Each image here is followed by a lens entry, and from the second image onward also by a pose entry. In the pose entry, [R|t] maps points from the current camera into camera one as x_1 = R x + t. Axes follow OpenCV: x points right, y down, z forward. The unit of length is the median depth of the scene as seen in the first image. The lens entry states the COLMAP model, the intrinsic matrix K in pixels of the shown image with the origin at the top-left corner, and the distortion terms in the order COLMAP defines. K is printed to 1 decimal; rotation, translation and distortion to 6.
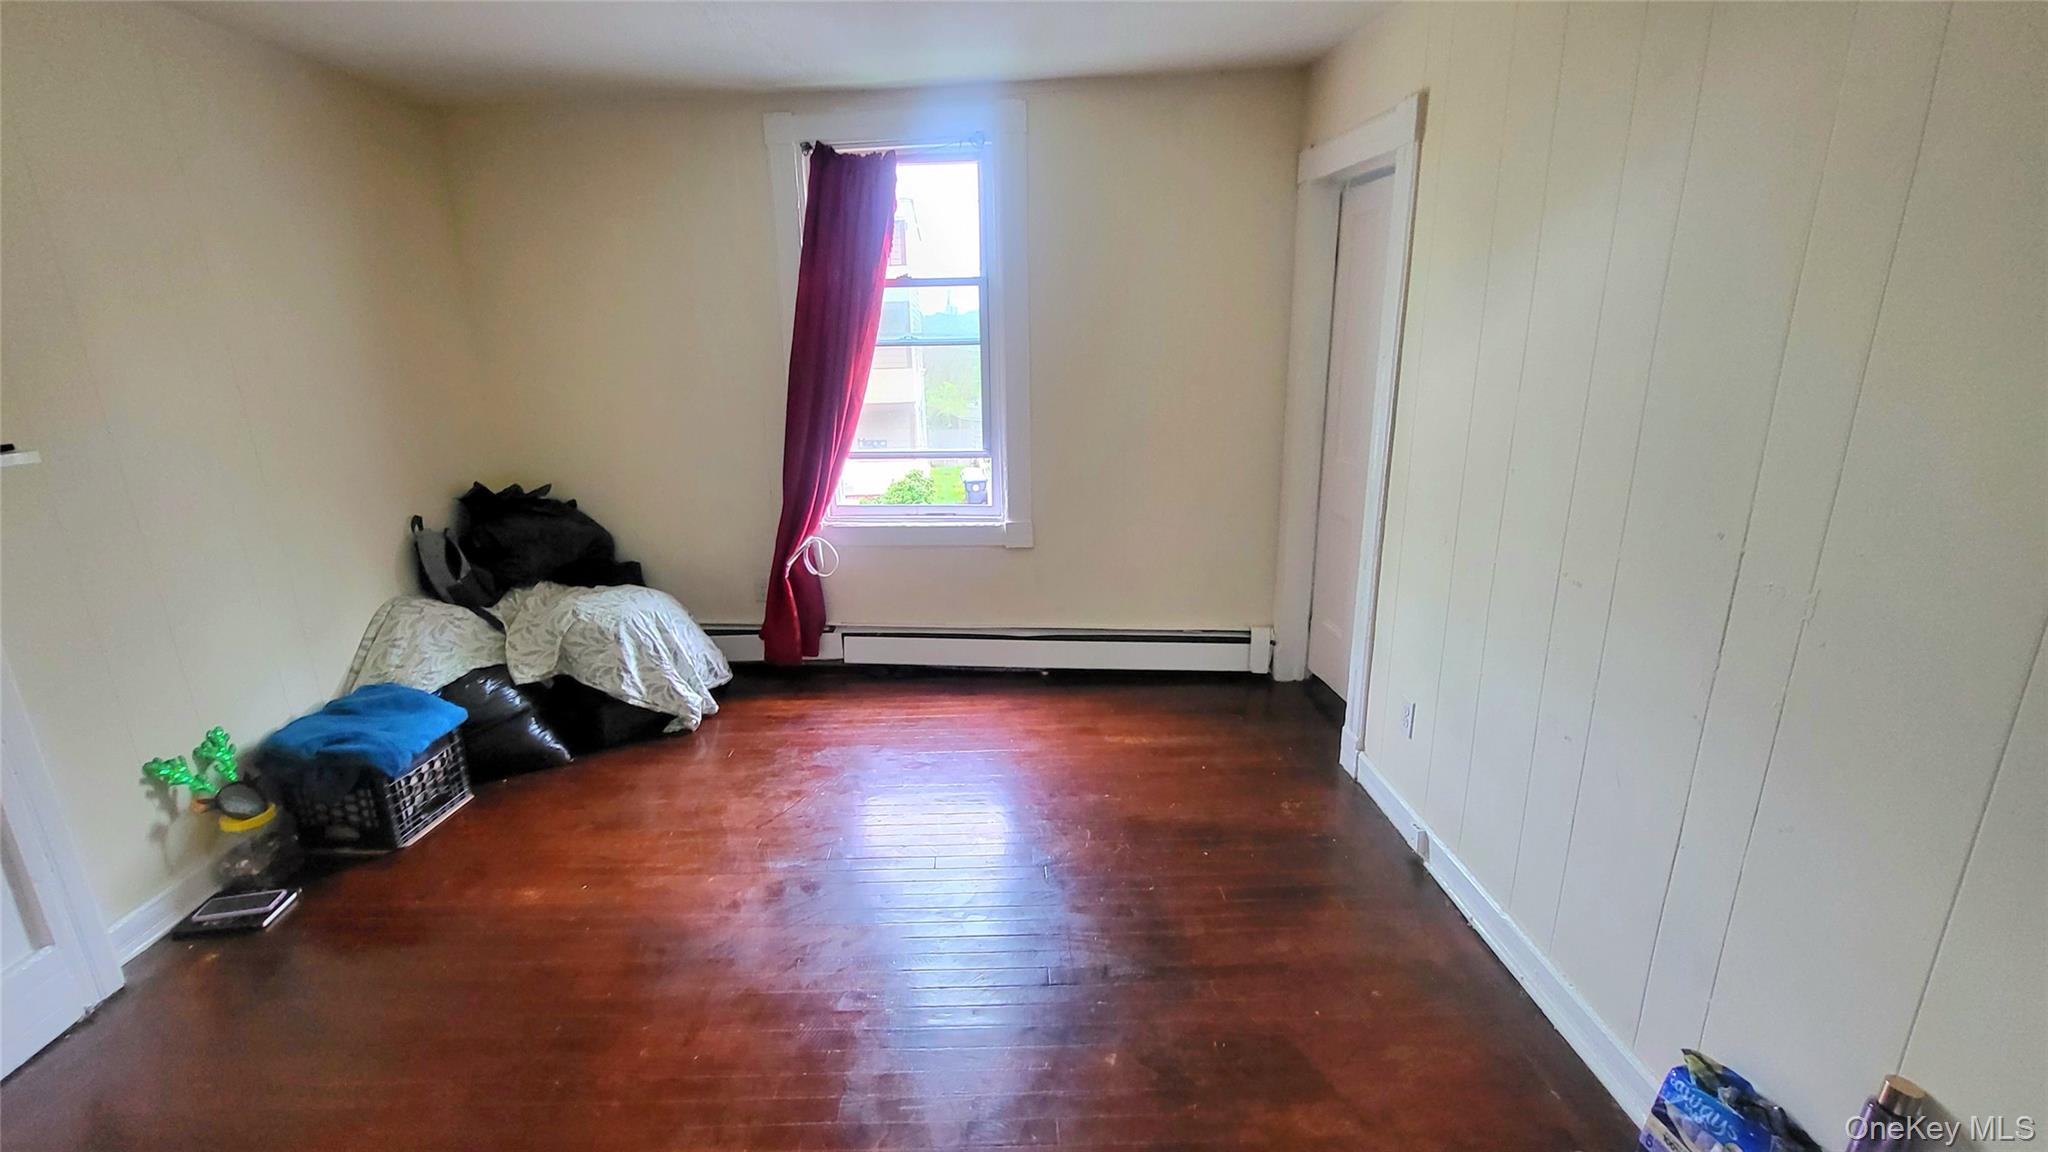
lens RADIAL K [[853.5, 0, 1025.2], [0, 853.5, 590.8], [0, 0, 1]] dist [-0.001921, -0.000296]
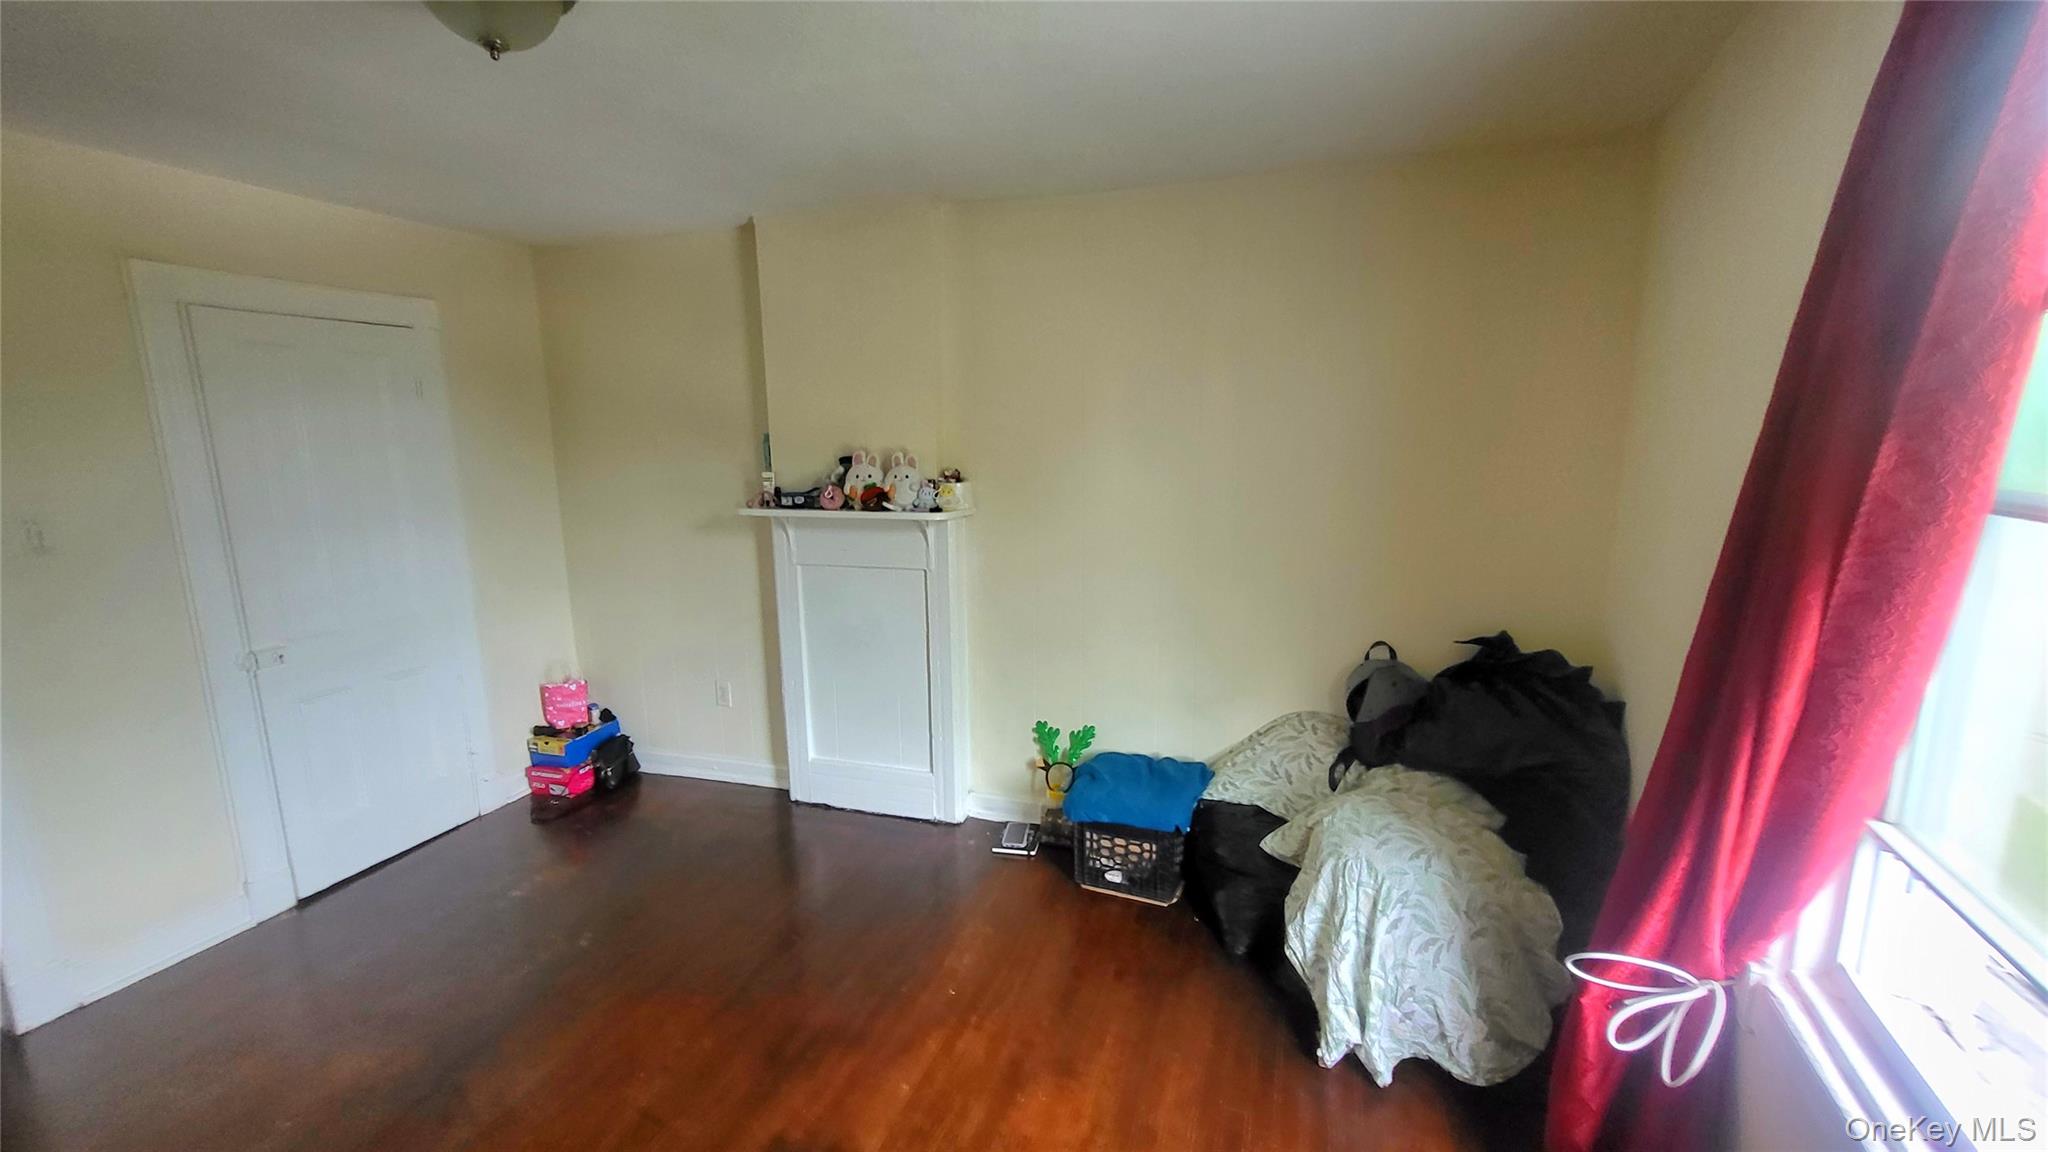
lens RADIAL K [[853.5, 0, 1025.2], [0, 853.5, 590.8], [0, 0, 1]] dist [-0.001921, -0.000296]
pose [[-0.356205, 0.201662, -0.912387, 0.269272], [-0.247553, 0.921177, 0.300252, -0.400458], [0.901019, 0.332815, -0.278206, 1.159772]]
